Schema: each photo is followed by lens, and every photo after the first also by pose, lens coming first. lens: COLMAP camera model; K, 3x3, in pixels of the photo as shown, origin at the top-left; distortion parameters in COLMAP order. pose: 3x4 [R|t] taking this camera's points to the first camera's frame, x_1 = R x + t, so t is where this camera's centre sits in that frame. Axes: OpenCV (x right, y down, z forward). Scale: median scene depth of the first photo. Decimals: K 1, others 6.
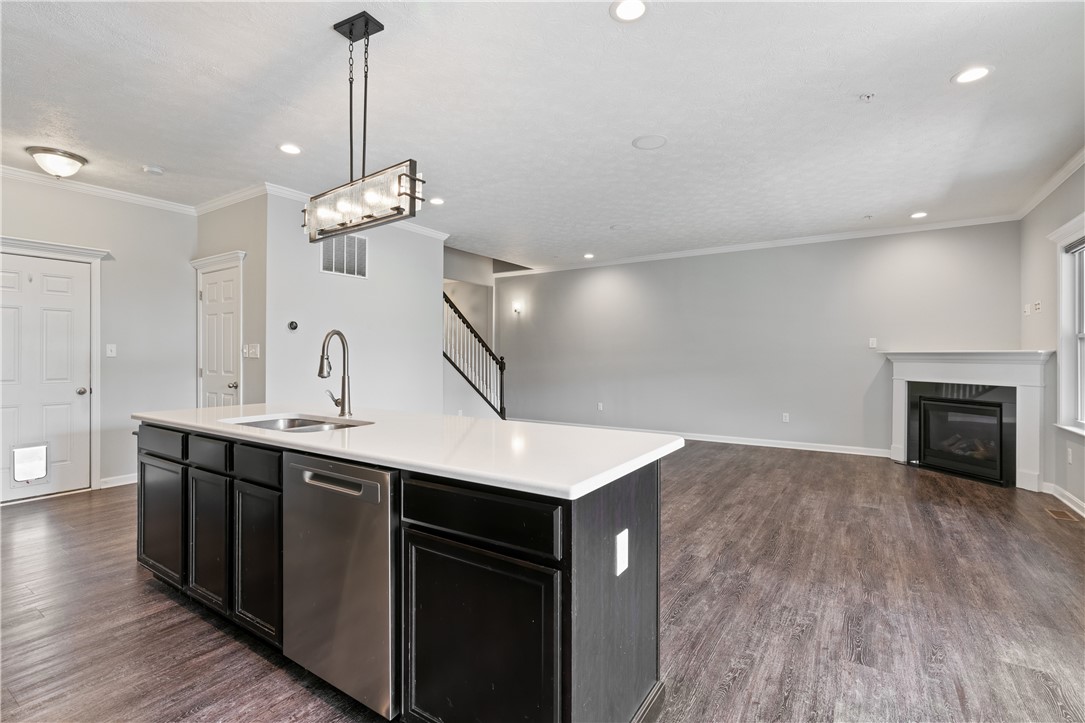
lens RADIAL K [[490.7, 0, 543.9], [0, 490.7, 352.5], [0, 0, 1]] dist [-0.001257, 0.000149]
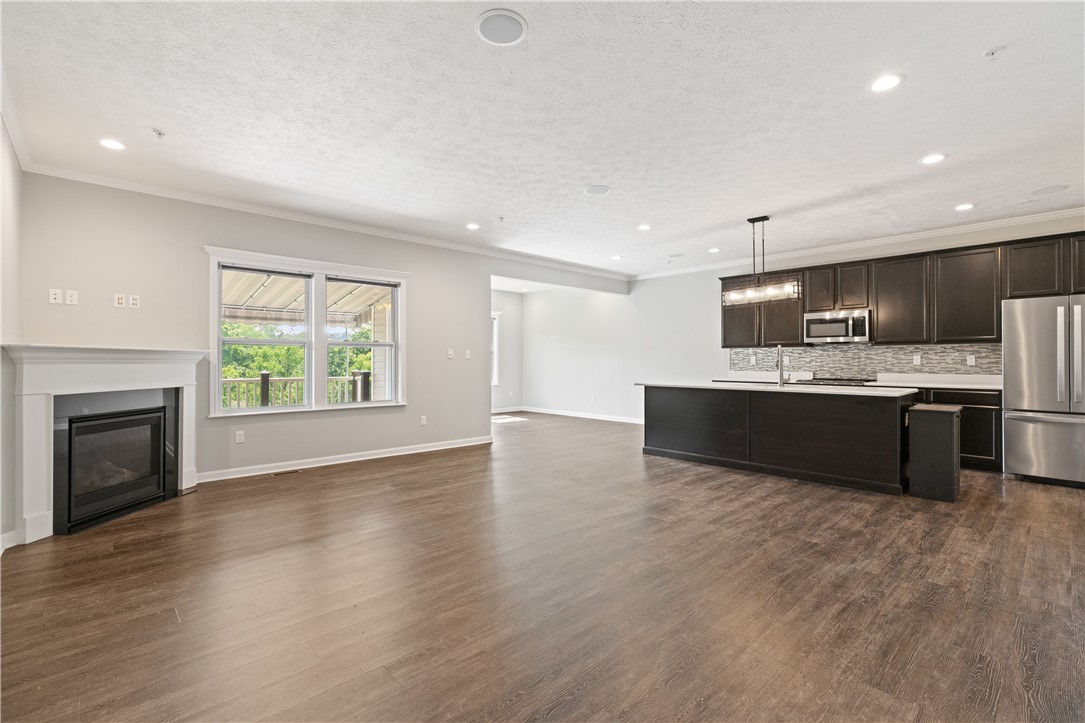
lens RADIAL K [[482.1, 0, 542.5], [0, 482.1, 361.5], [0, 0, 1]] dist [-0.038861, 0.016096]
pose [[-0.970776, -0.000822, 0.239988, 0.034061], [-0.002804, 0.999965, -0.007917, 0.021190], [-0.239973, -0.008358, -0.970744, 1.479800]]
